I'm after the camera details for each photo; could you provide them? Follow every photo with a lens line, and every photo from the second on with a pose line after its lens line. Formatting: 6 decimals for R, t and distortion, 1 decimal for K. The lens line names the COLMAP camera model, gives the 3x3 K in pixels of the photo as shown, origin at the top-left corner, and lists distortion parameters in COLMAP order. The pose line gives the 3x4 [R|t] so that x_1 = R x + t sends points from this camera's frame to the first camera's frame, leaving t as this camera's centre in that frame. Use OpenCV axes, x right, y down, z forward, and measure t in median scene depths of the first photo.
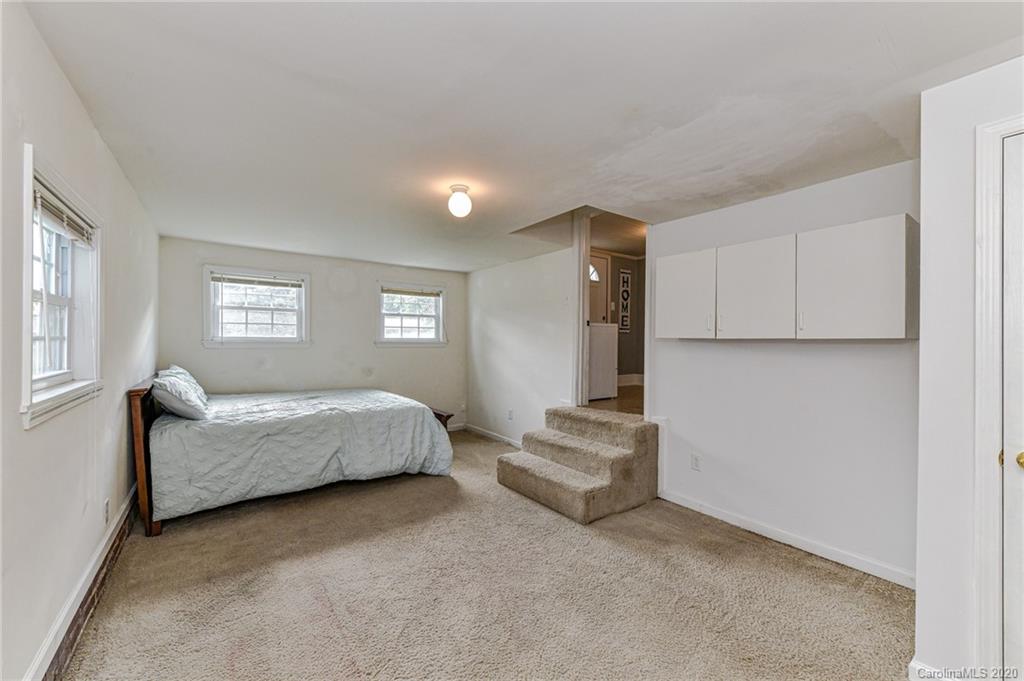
lens RADIAL K [[404.9, 0, 512.3], [0, 404.9, 338.5], [0, 0, 1]] dist [0.003884, -0.001044]
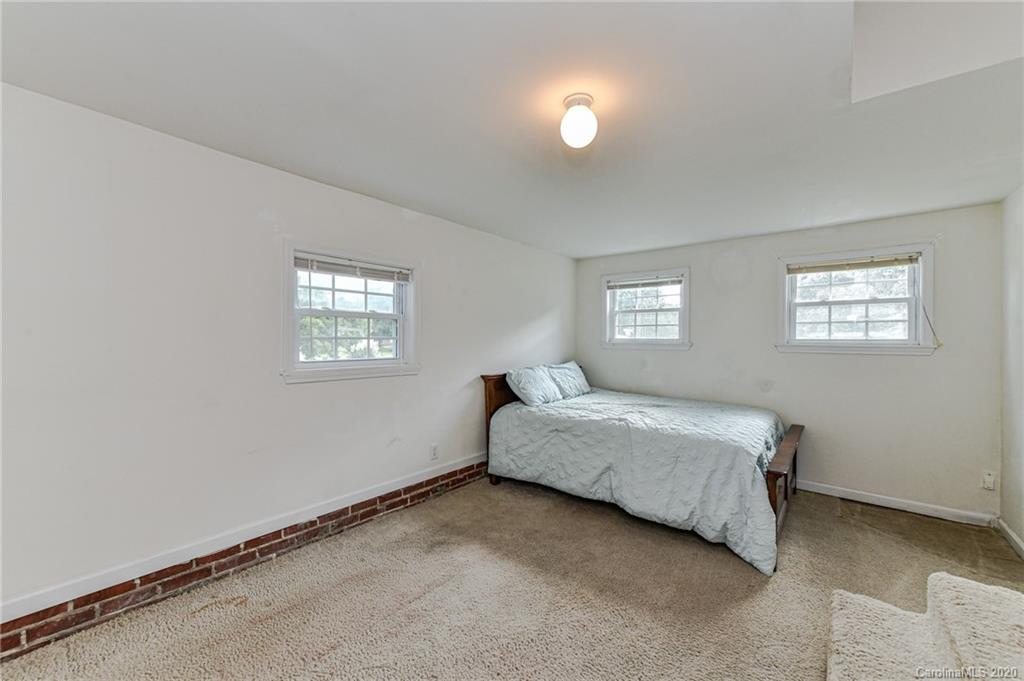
lens RADIAL K [[404.9, 0, 517.0], [0, 404.9, 336.0], [0, 0, 1]] dist [0.003884, -0.001044]
pose [[0.253164, -0.012210, -0.967346, 0.335866], [-0.000957, 0.999917, -0.012871, 0.004740], [0.967423, 0.004184, 0.253131, 0.534001]]
